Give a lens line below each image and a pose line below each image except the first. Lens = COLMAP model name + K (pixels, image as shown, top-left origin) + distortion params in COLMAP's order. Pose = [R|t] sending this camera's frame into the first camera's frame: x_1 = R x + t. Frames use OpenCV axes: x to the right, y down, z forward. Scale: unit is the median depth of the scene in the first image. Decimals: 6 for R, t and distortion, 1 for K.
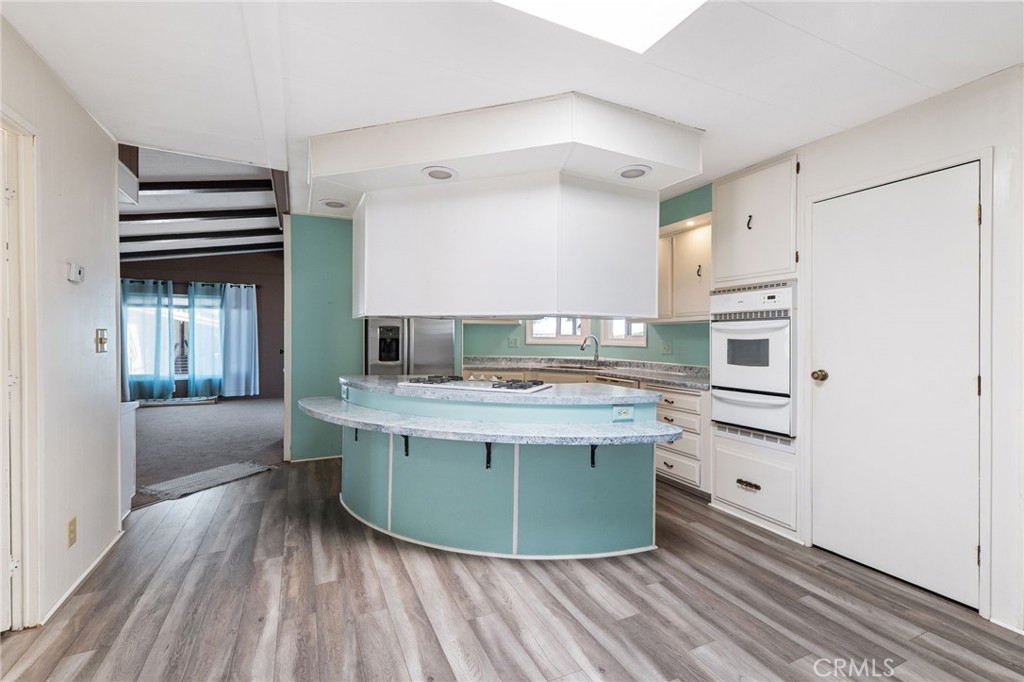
lens RADIAL K [[443.6, 0, 506.2], [0, 443.6, 338.0], [0, 0, 1]] dist [0.002100, 0.000145]
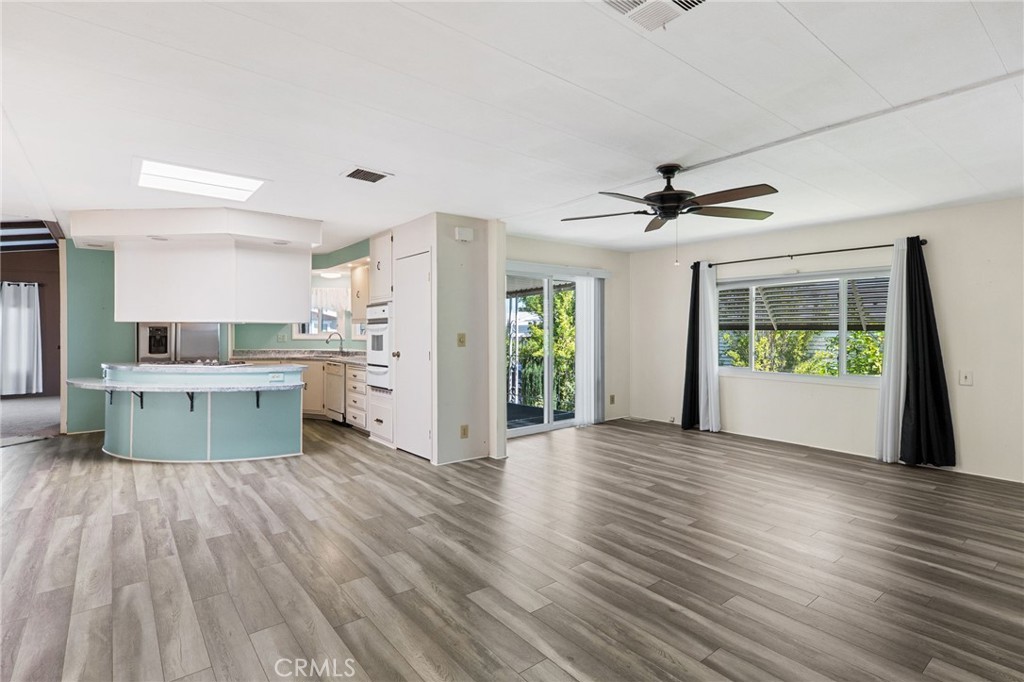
lens RADIAL K [[498.9, 0, 507.3], [0, 498.9, 332.0], [0, 0, 1]] dist [0.001226, 0.000027]
pose [[0.973354, -0.006352, 0.229221, 0.451228], [0.006876, 0.999975, -0.001485, -0.001883], [-0.229206, 0.003021, 0.973373, -0.740178]]
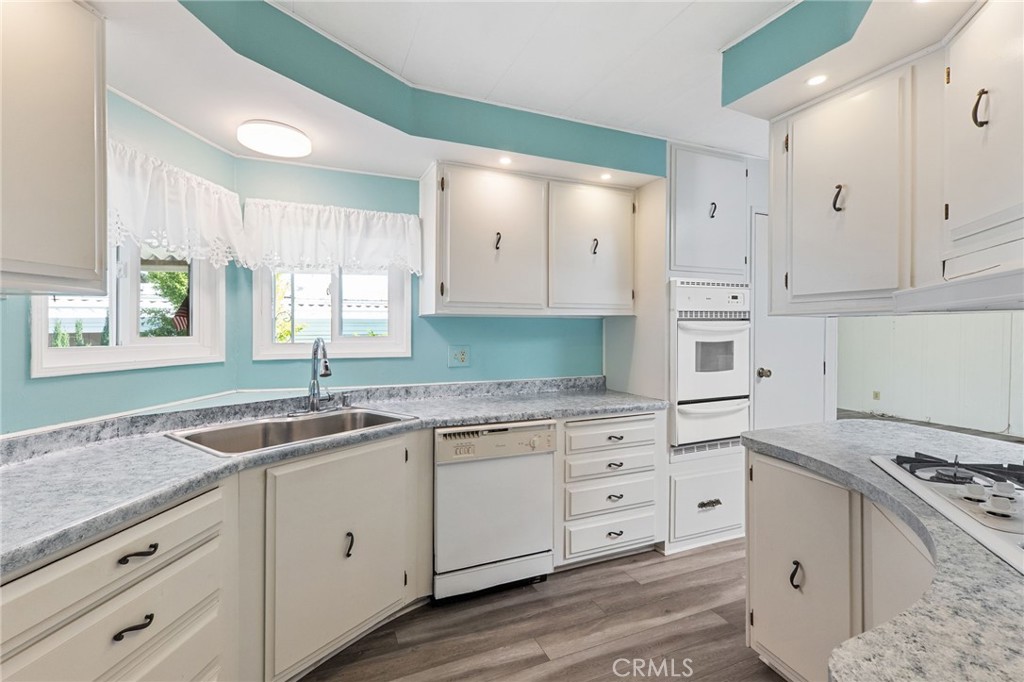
lens RADIAL K [[463.6, 0, 510.7], [0, 463.6, 327.5], [0, 0, 1]] dist [0.001797, 0.000373]
pose [[0.030442, -0.007486, 0.999509, -0.307486], [0.001877, 0.999971, 0.007432, -0.025481], [-0.999535, 0.001650, 0.030455, 1.058244]]
